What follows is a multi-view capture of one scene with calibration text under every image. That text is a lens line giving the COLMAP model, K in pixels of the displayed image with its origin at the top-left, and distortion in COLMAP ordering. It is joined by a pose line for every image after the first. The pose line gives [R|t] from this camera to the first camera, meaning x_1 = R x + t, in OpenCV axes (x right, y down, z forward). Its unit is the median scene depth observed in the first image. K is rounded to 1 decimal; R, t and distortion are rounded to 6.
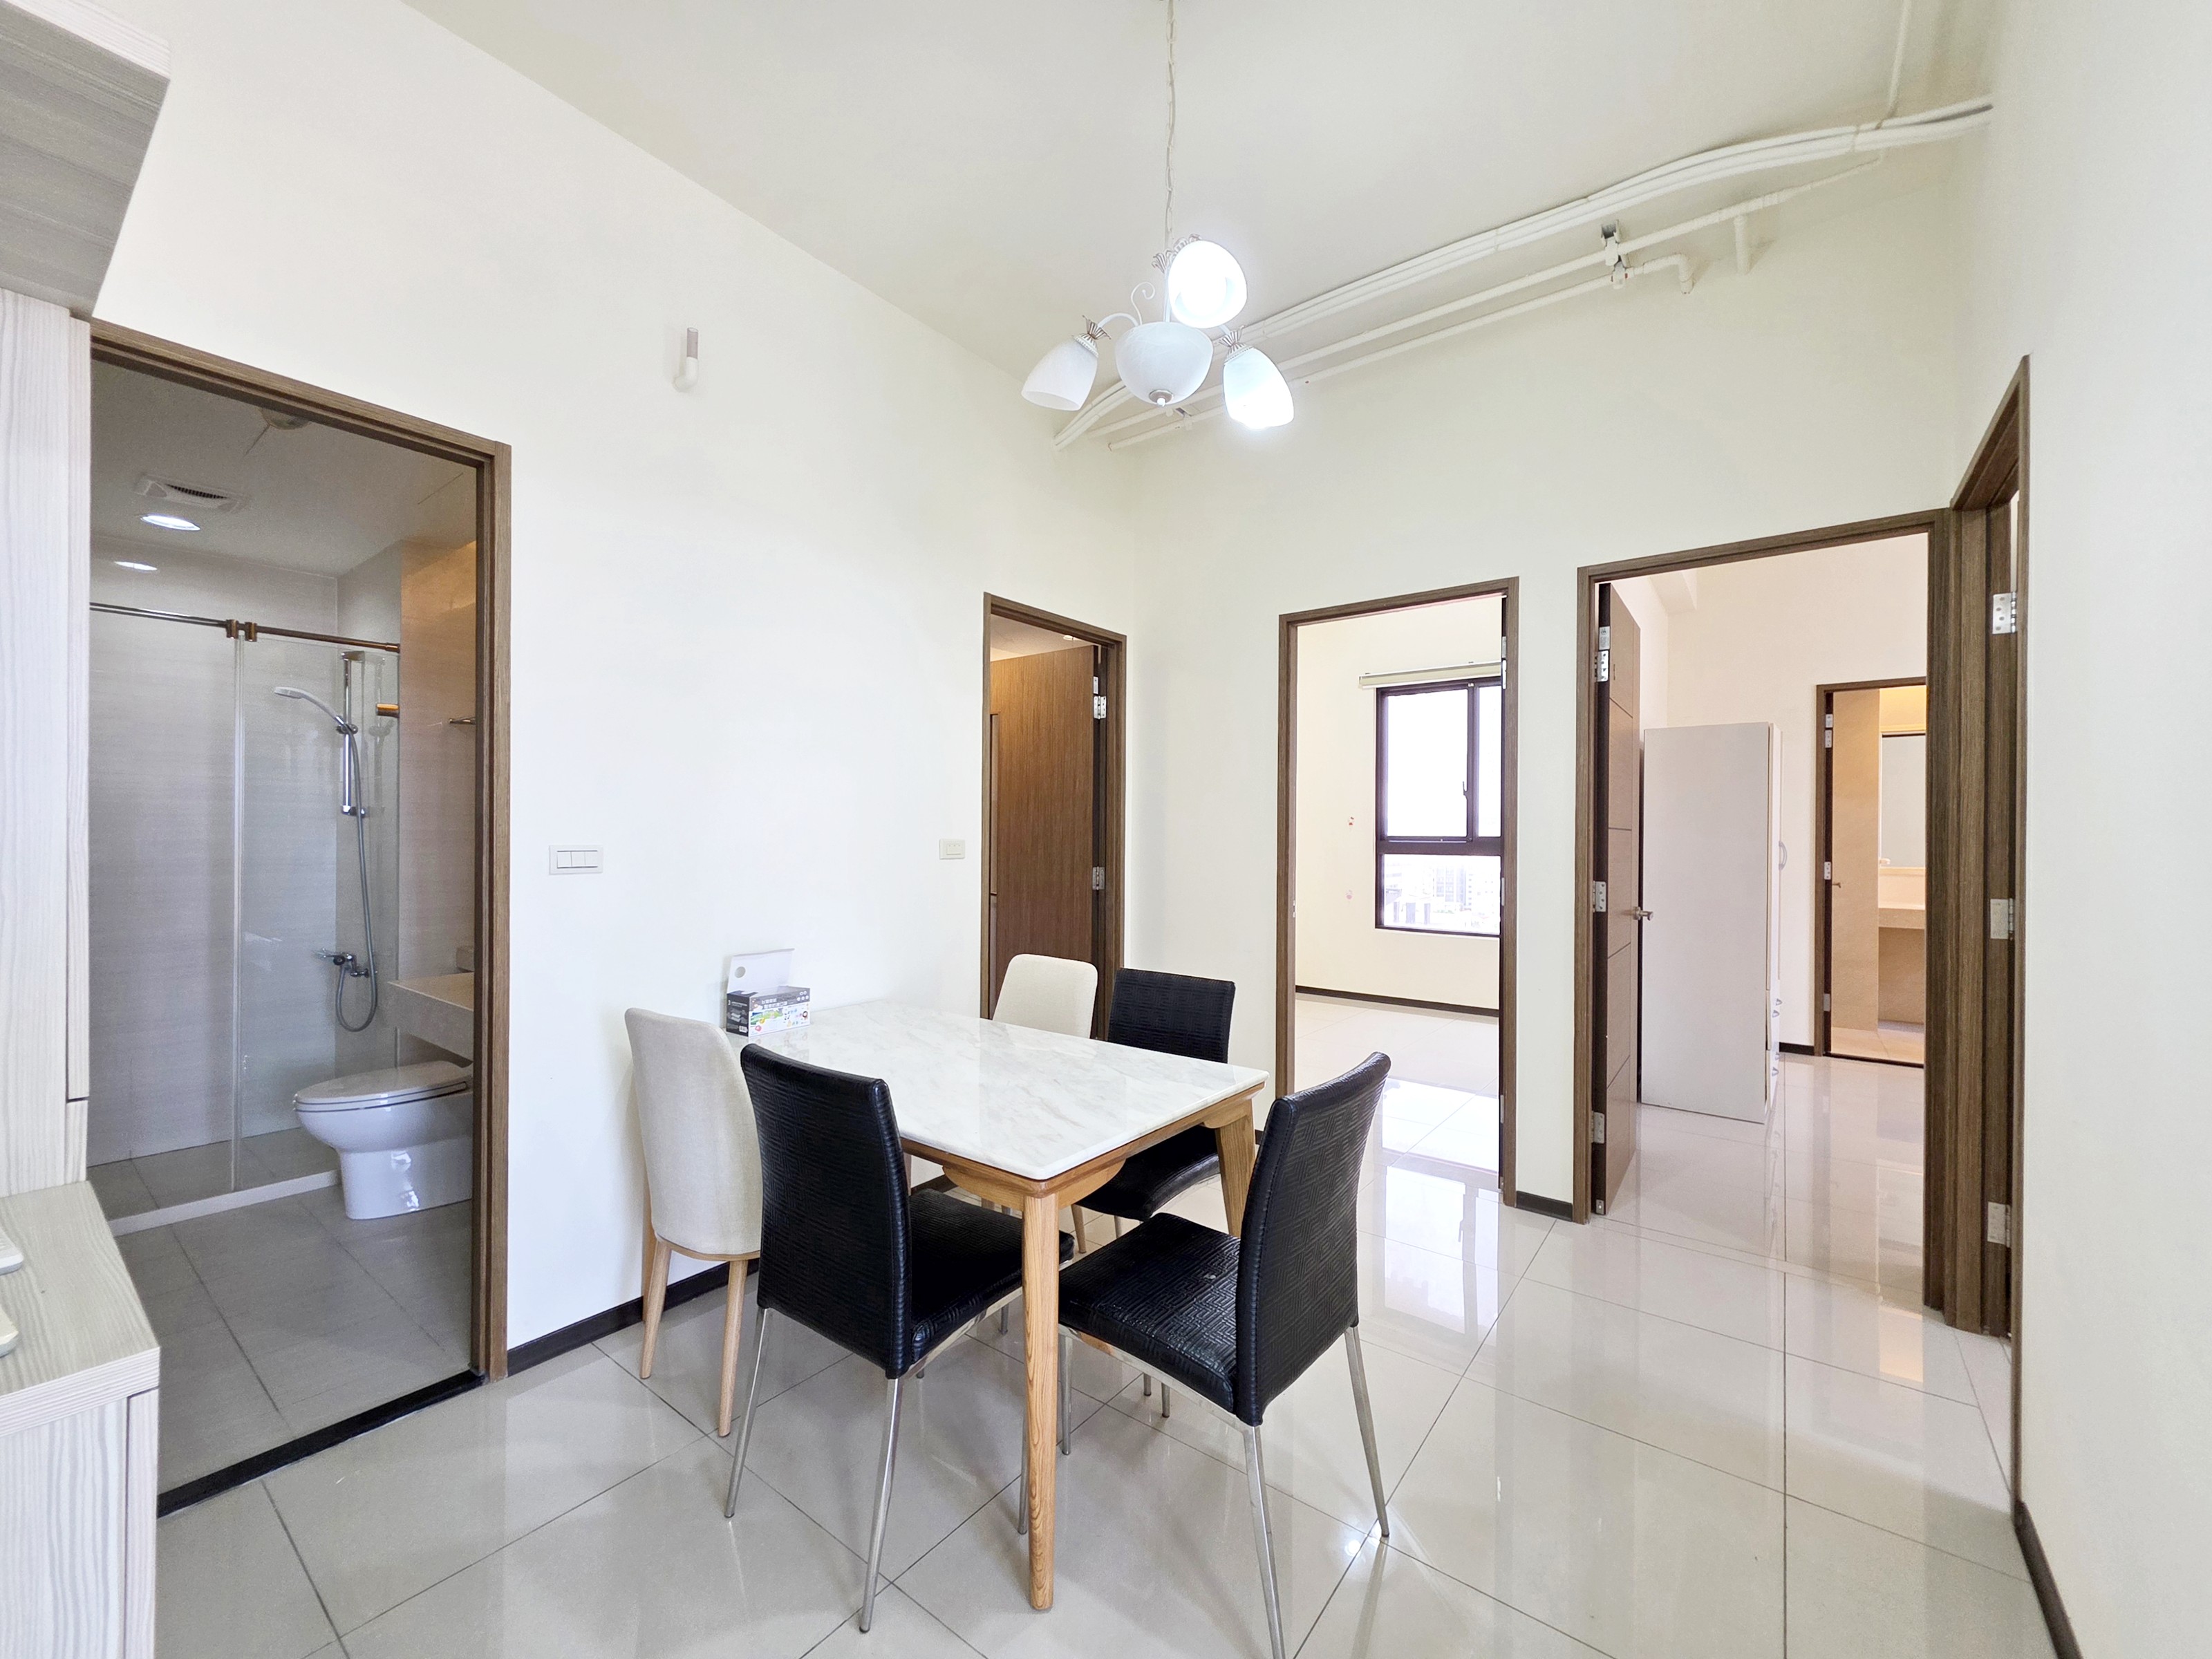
lens RADIAL K [[909.2, 0, 1106.0], [0, 909.2, 829.5], [0, 0, 1]] dist [-0.000697, -0.000112]
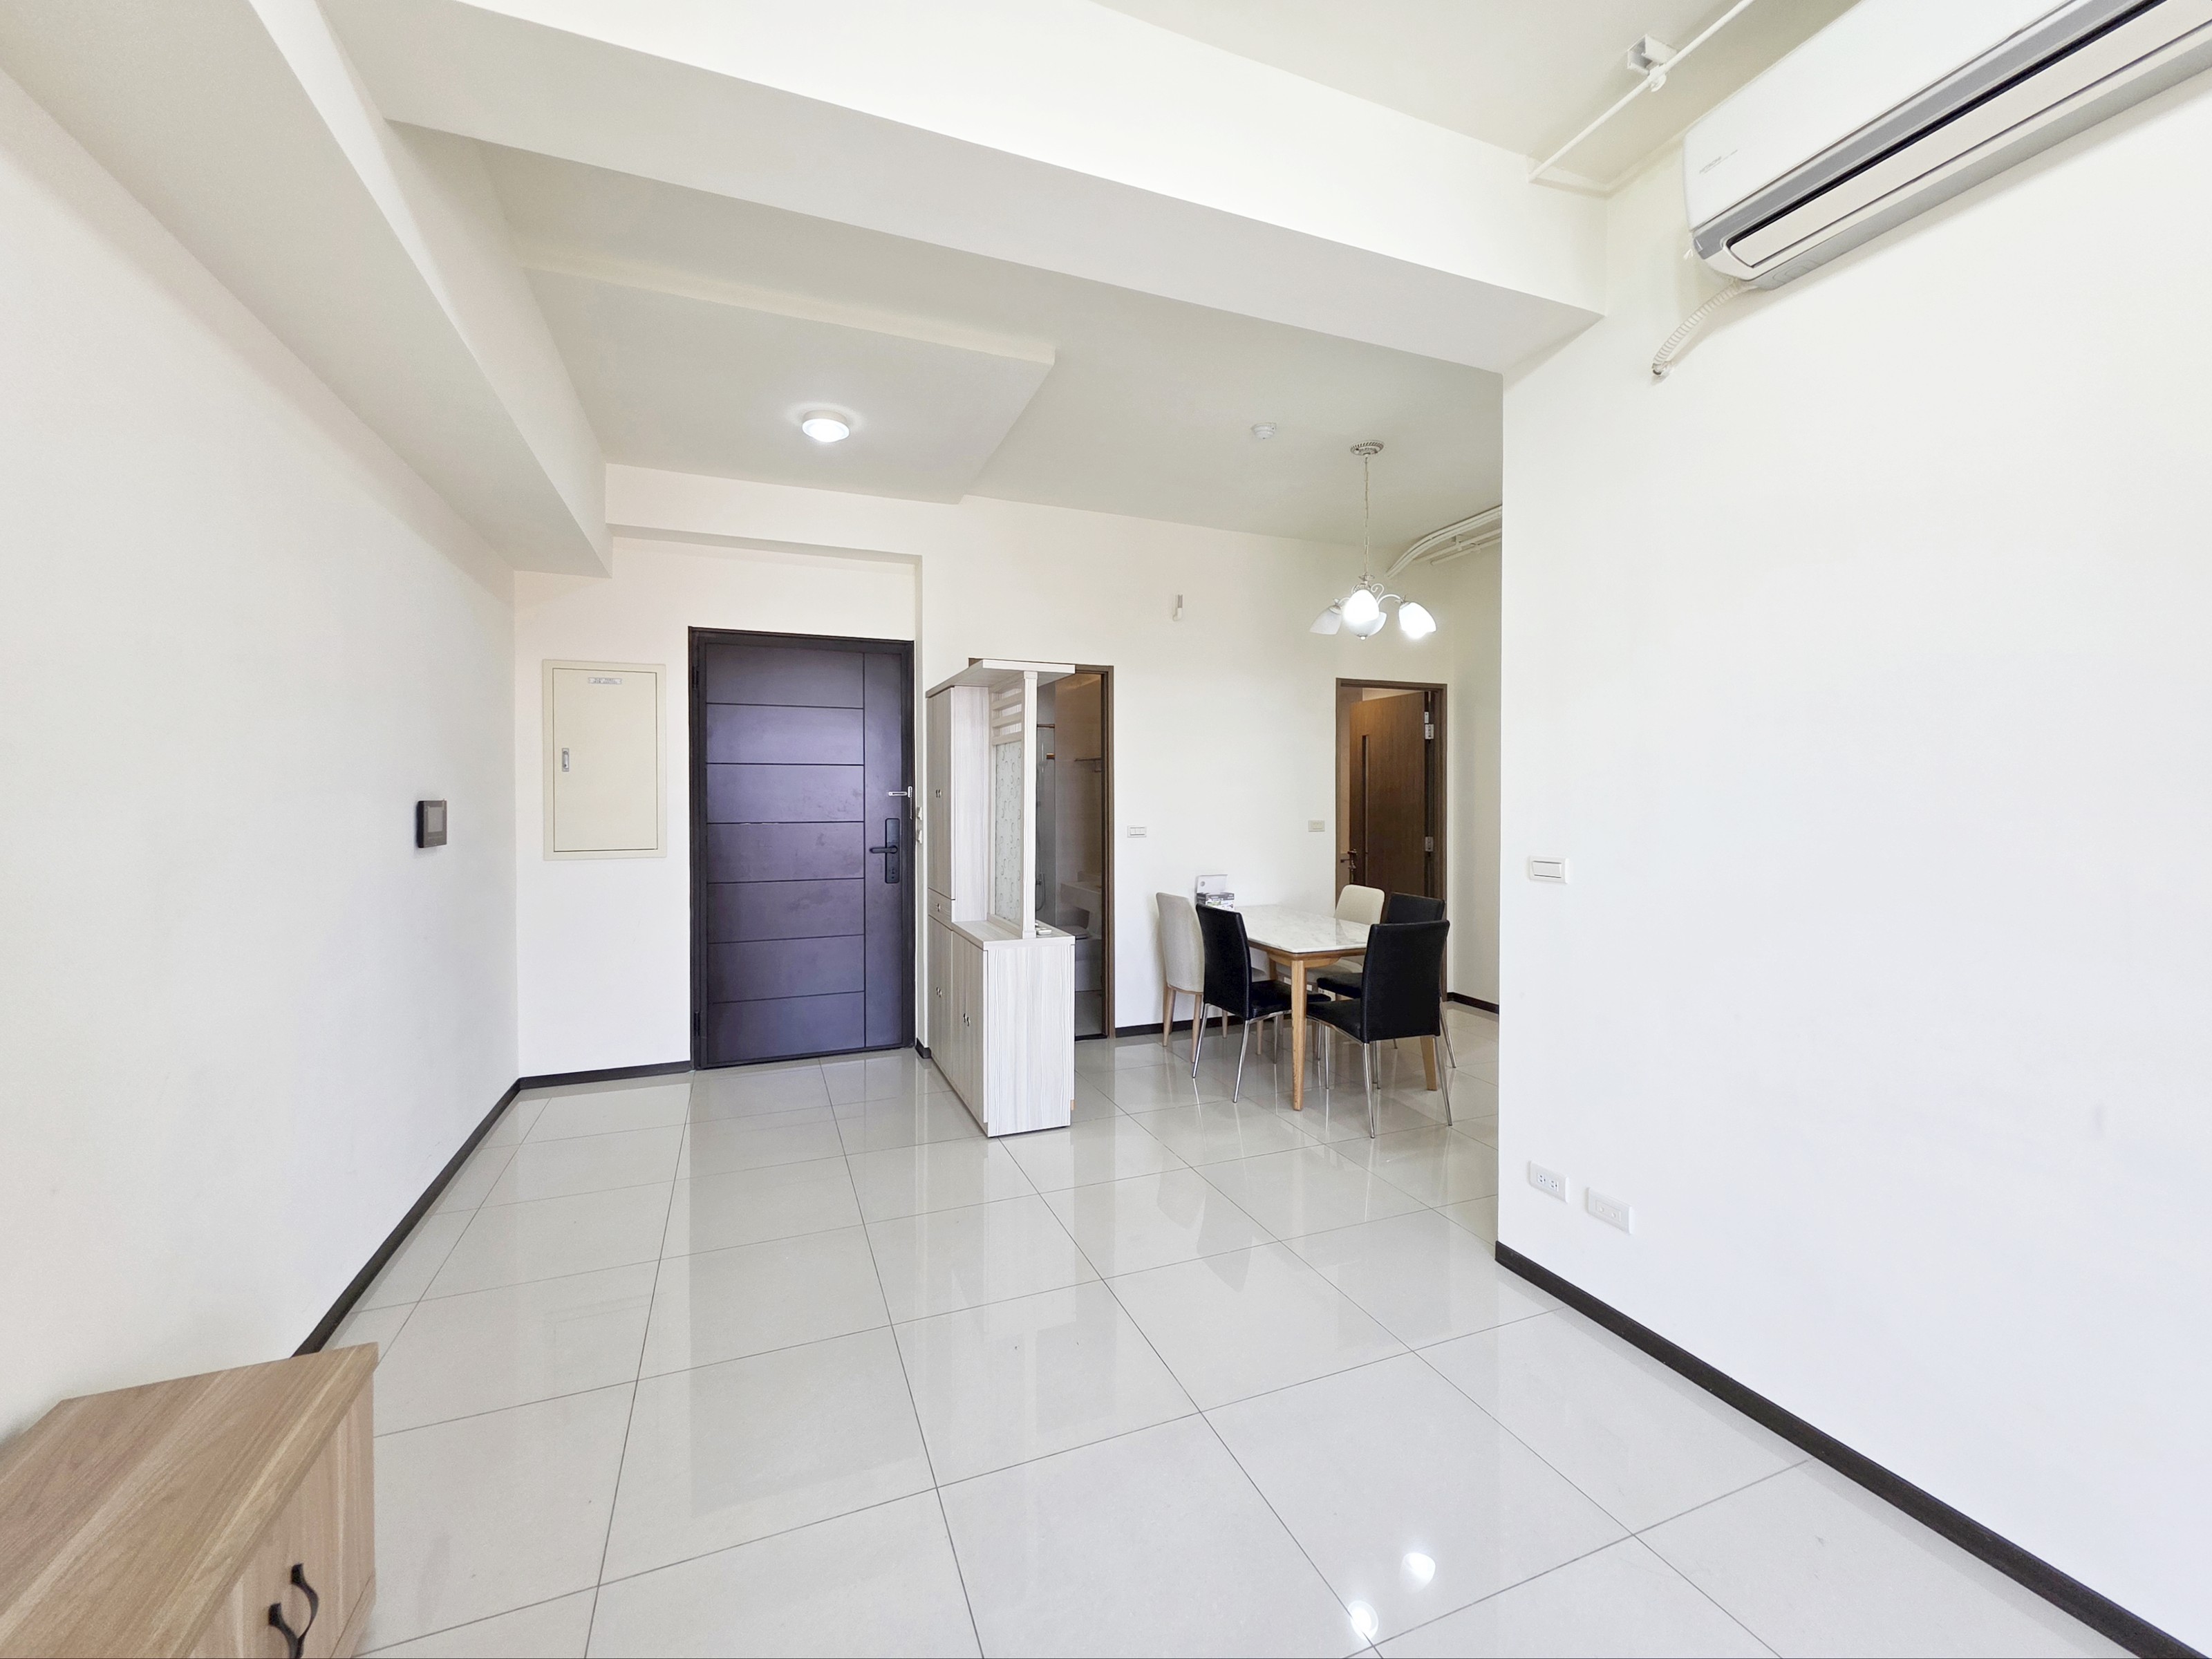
lens RADIAL K [[897.5, 0, 1106.0], [0, 897.5, 829.5], [0, 0, 1]] dist [-0.001026, -0.000170]
pose [[0.863418, 0.010464, -0.504380, 0.454003], [0.010215, 0.999217, 0.038216, -0.053381], [0.504385, -0.038149, 0.862636, -0.911649]]
